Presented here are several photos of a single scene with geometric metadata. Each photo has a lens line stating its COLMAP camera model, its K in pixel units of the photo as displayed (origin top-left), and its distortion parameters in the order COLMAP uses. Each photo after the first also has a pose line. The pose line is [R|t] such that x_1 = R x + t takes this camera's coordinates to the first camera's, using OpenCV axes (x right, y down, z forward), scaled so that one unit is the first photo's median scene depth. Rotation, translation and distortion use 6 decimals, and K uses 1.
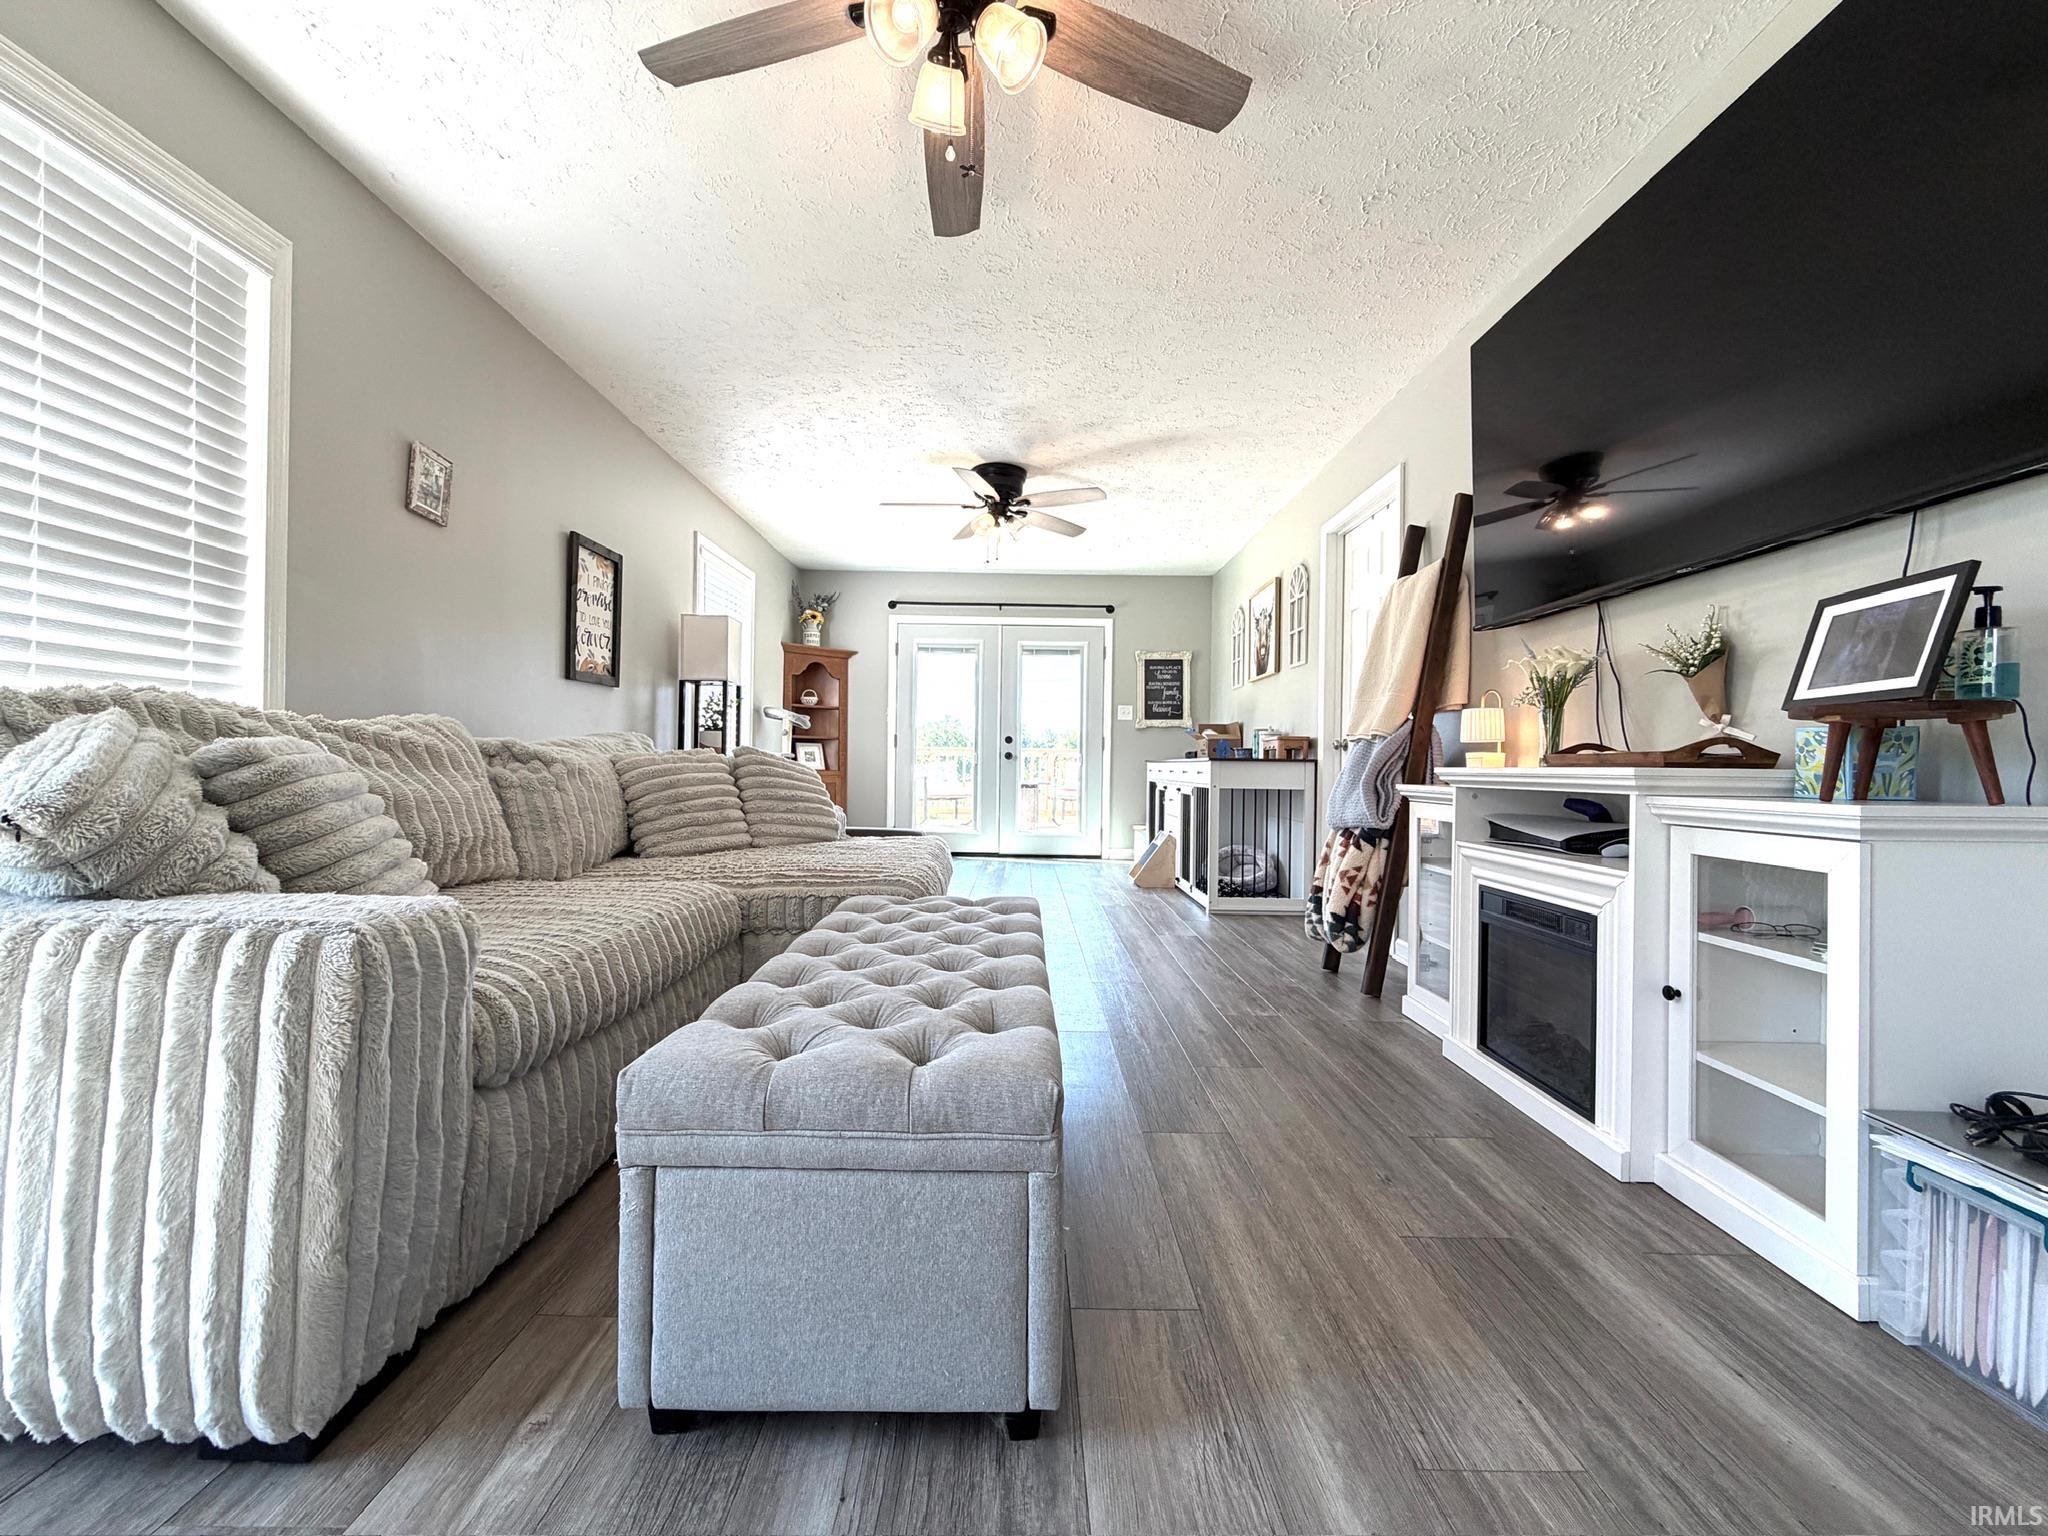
lens RADIAL K [[813.0, 0, 1019.9], [0, 813.0, 763.4], [0, 0, 1]] dist [-0.000692, -0.000008]
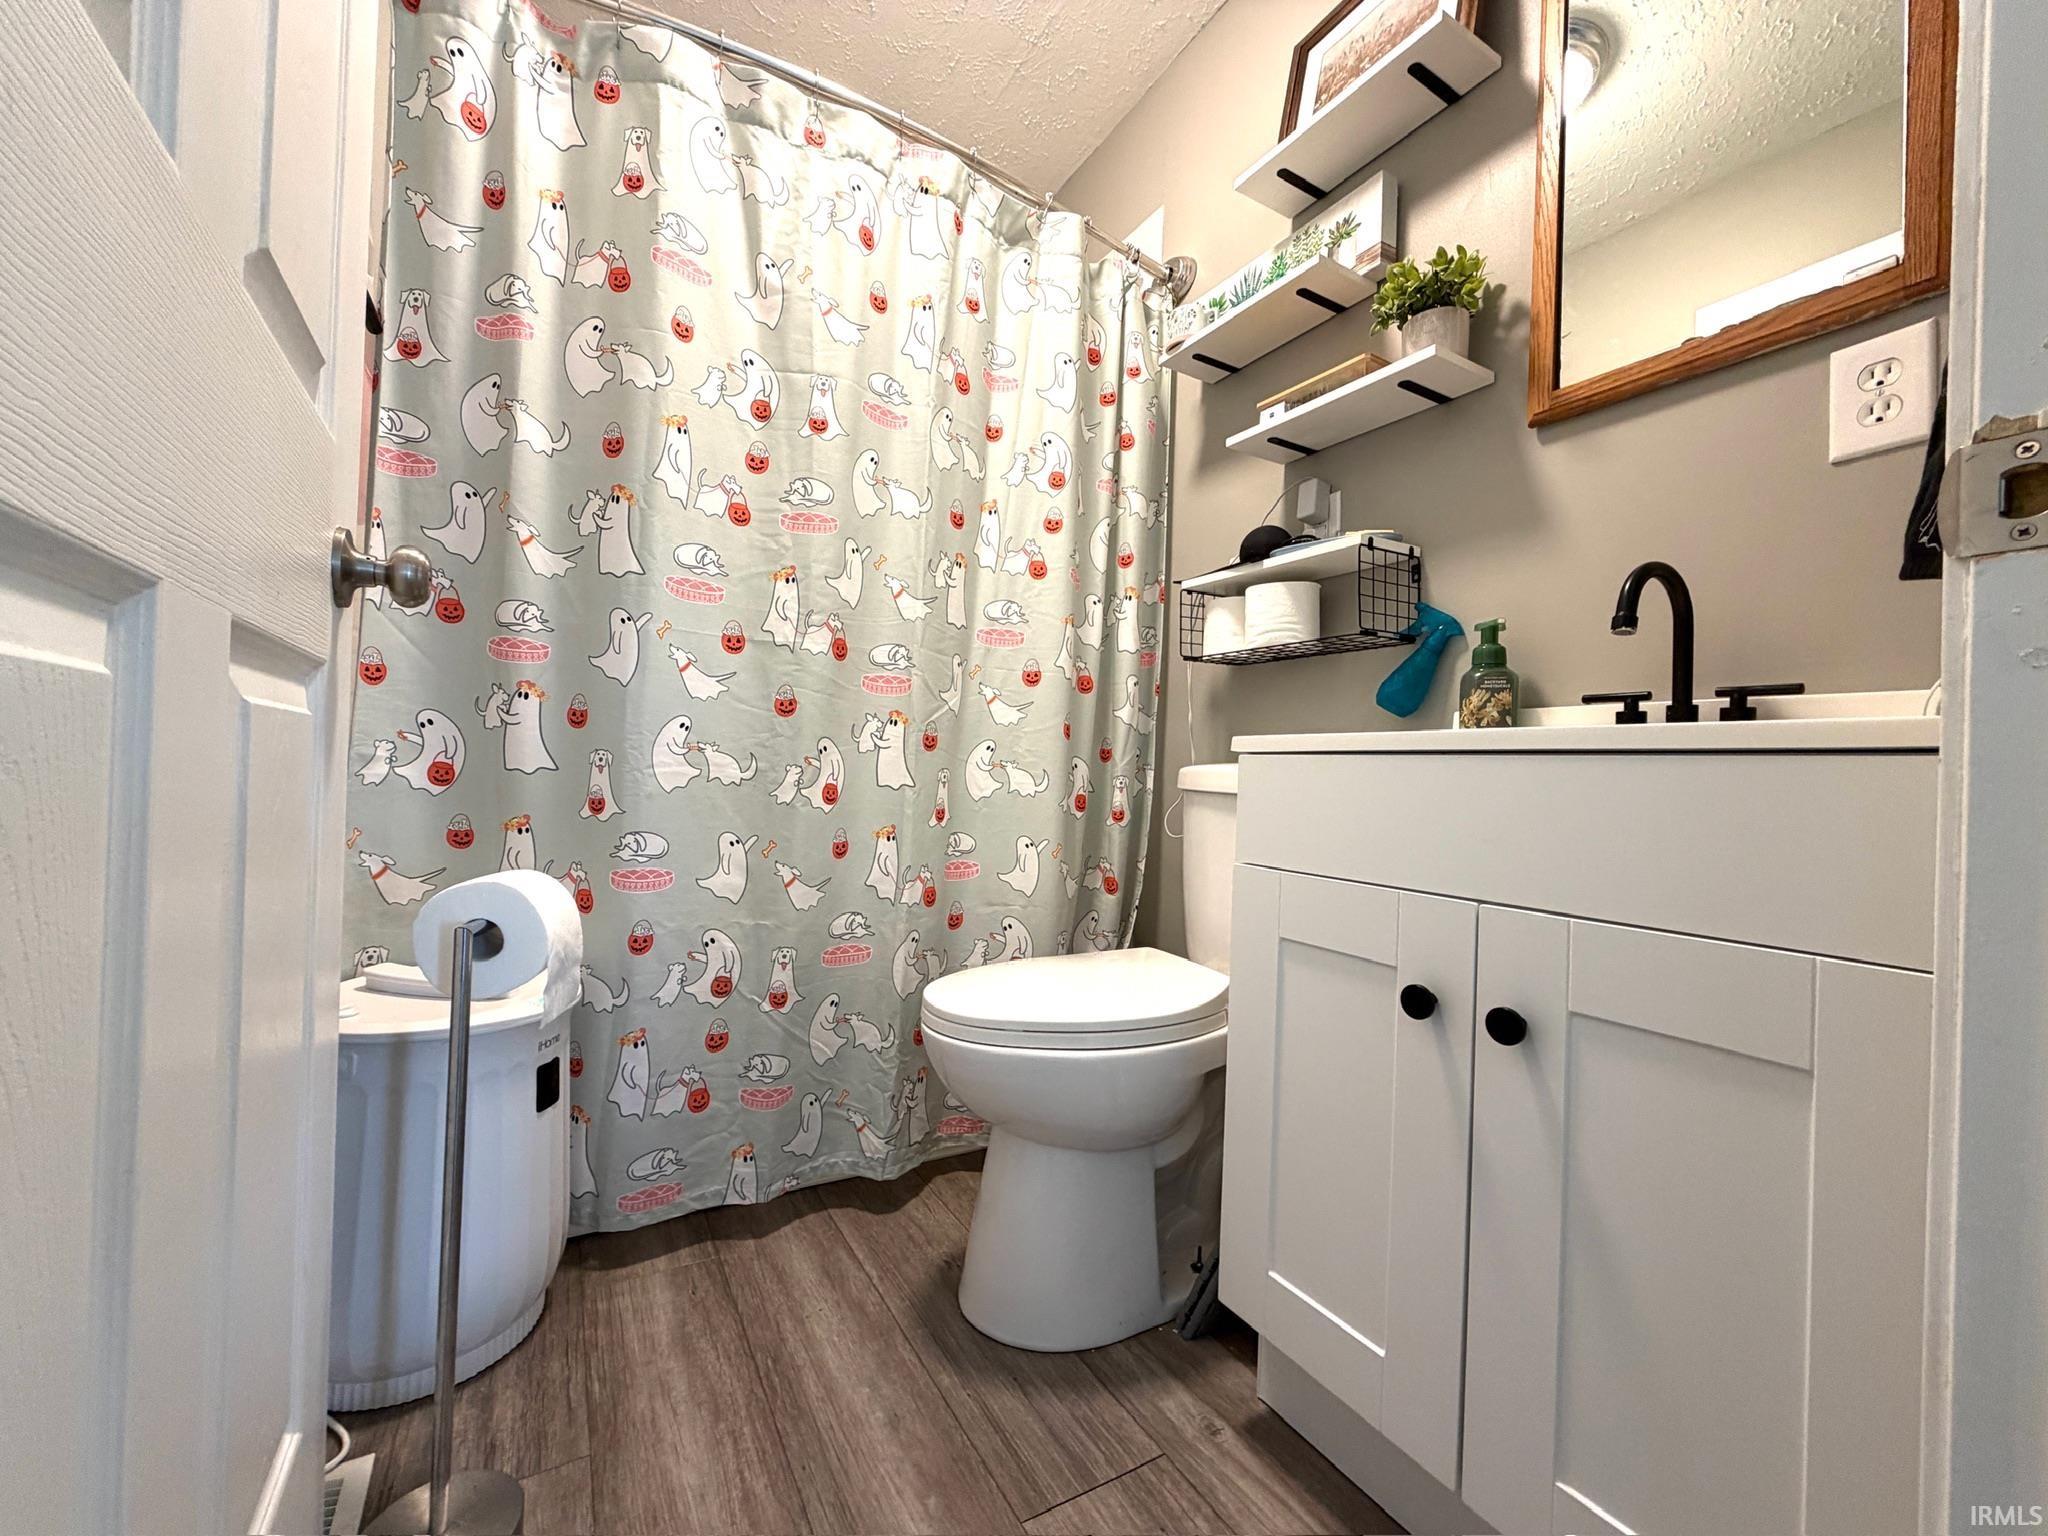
lens RADIAL K [[813.0, 0, 1022.5], [0, 813.0, 761.3], [0, 0, 1]] dist [-0.000692, -0.000008]
pose [[0.860607, 0.017625, 0.508965, 0.000918], [-0.024186, 0.999688, 0.006277, 0.000993], [-0.508696, -0.017712, 0.860764, 0.057928]]
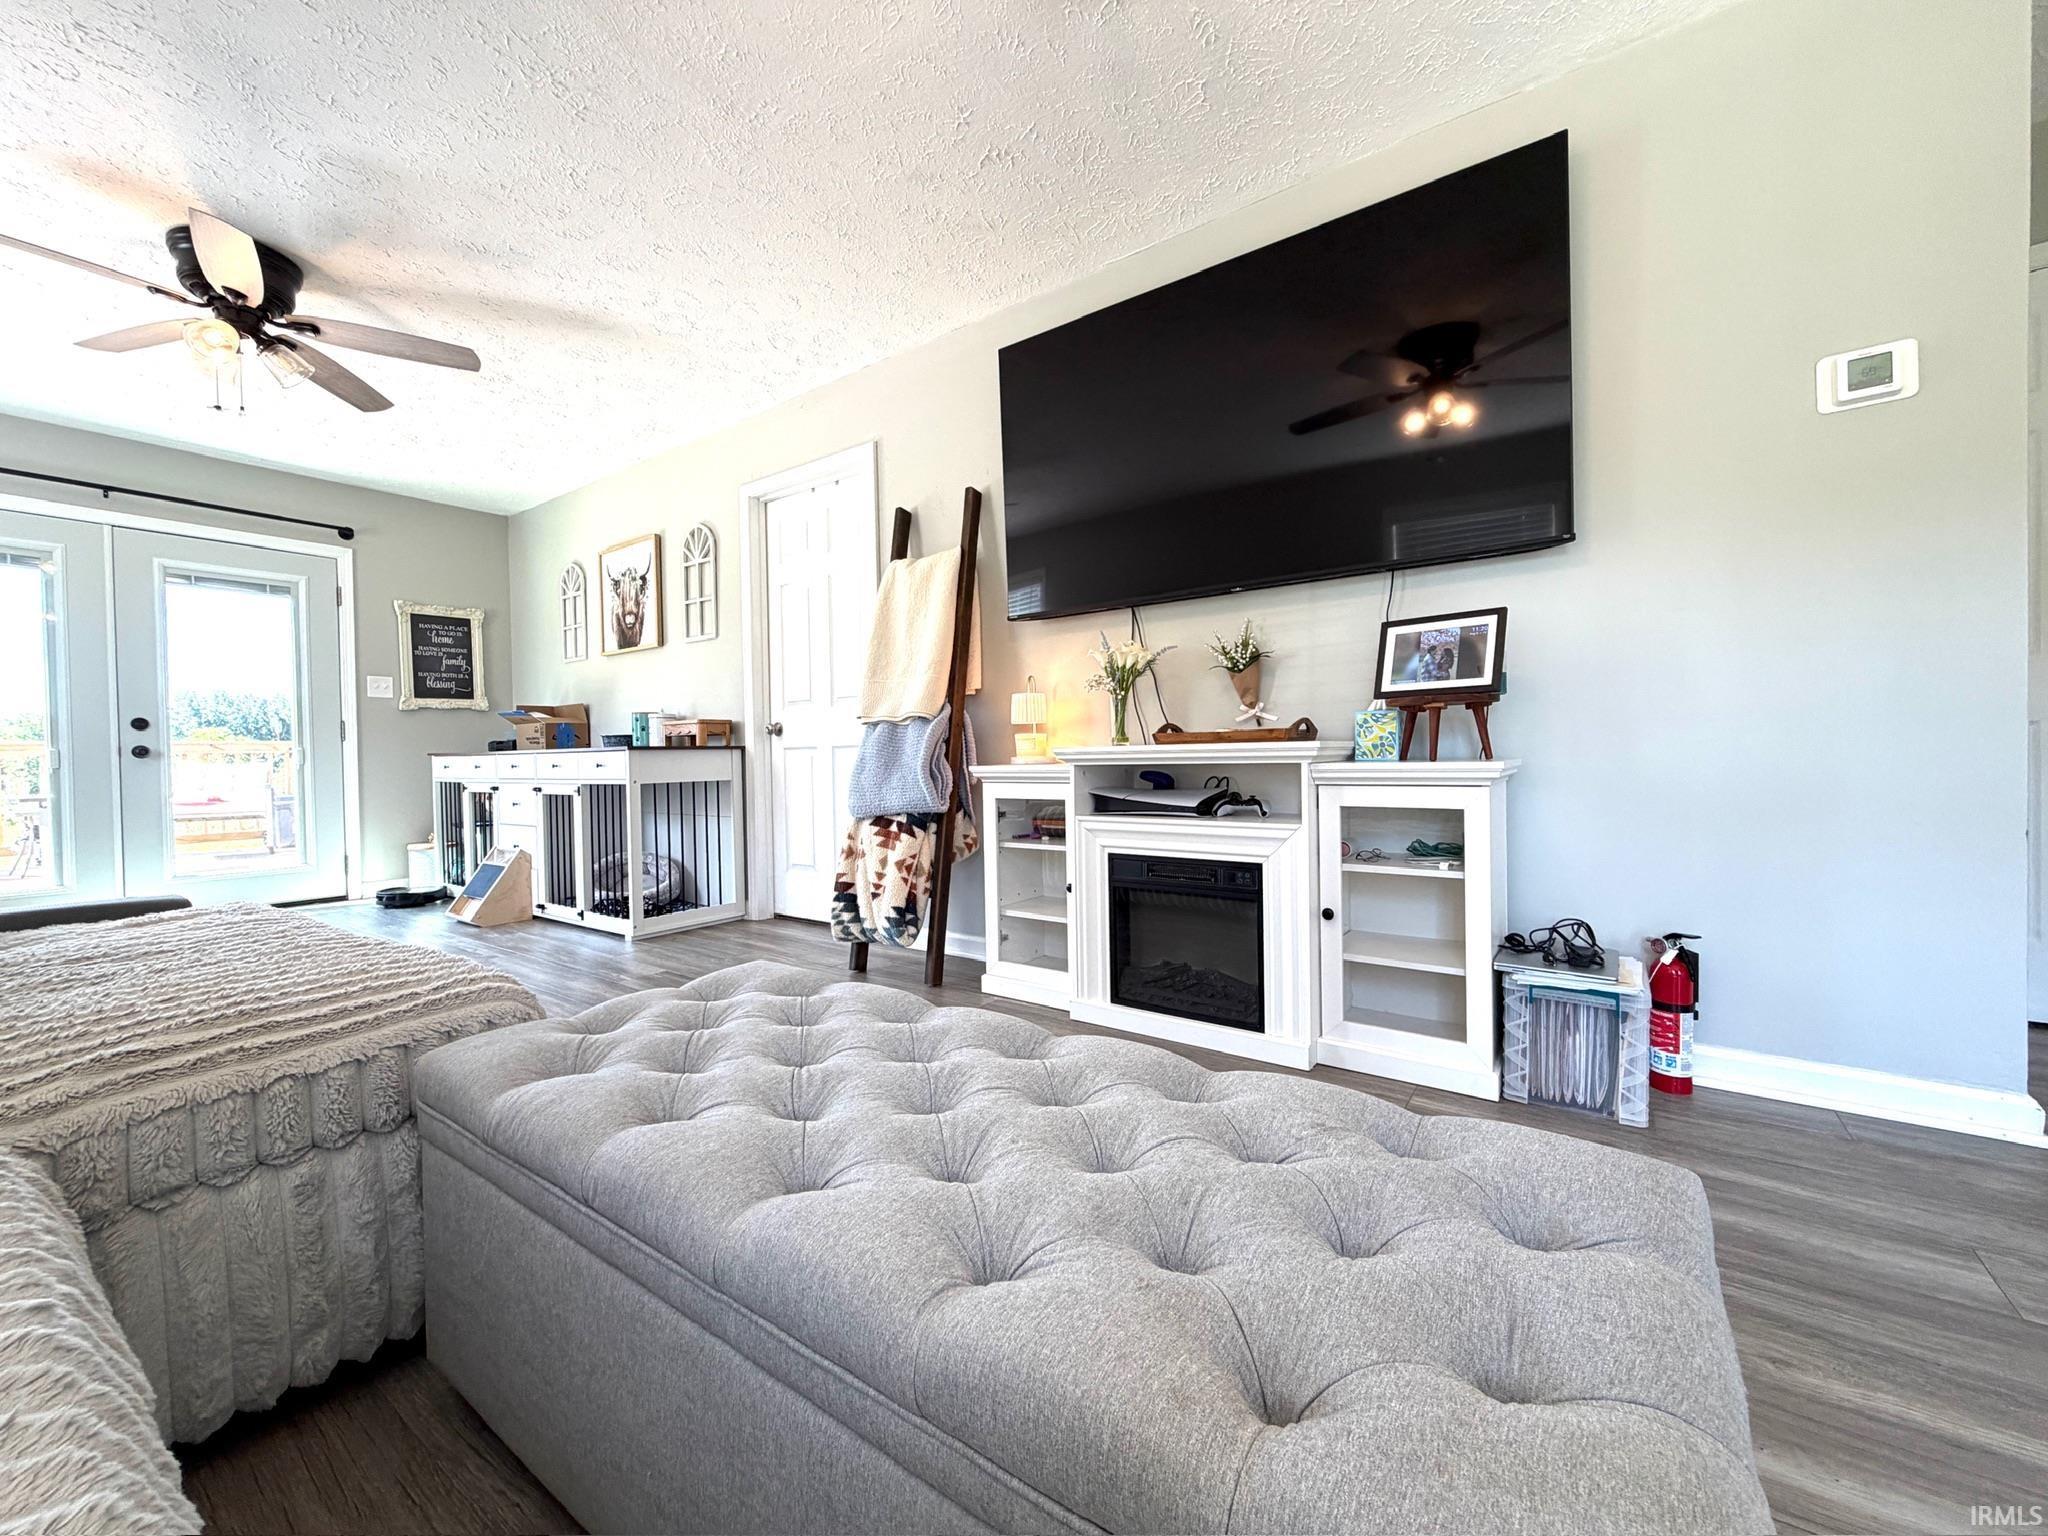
lens RADIAL K [[813.0, 0, 1021.6], [0, 813.0, 765.5], [0, 0, 1]] dist [-0.000692, -0.000008]
pose [[0.584304, -0.037184, 0.810683, -0.275614], [0.024074, 0.999304, 0.028484, -0.002003], [-0.811178, 0.002873, 0.584792, 0.328464]]
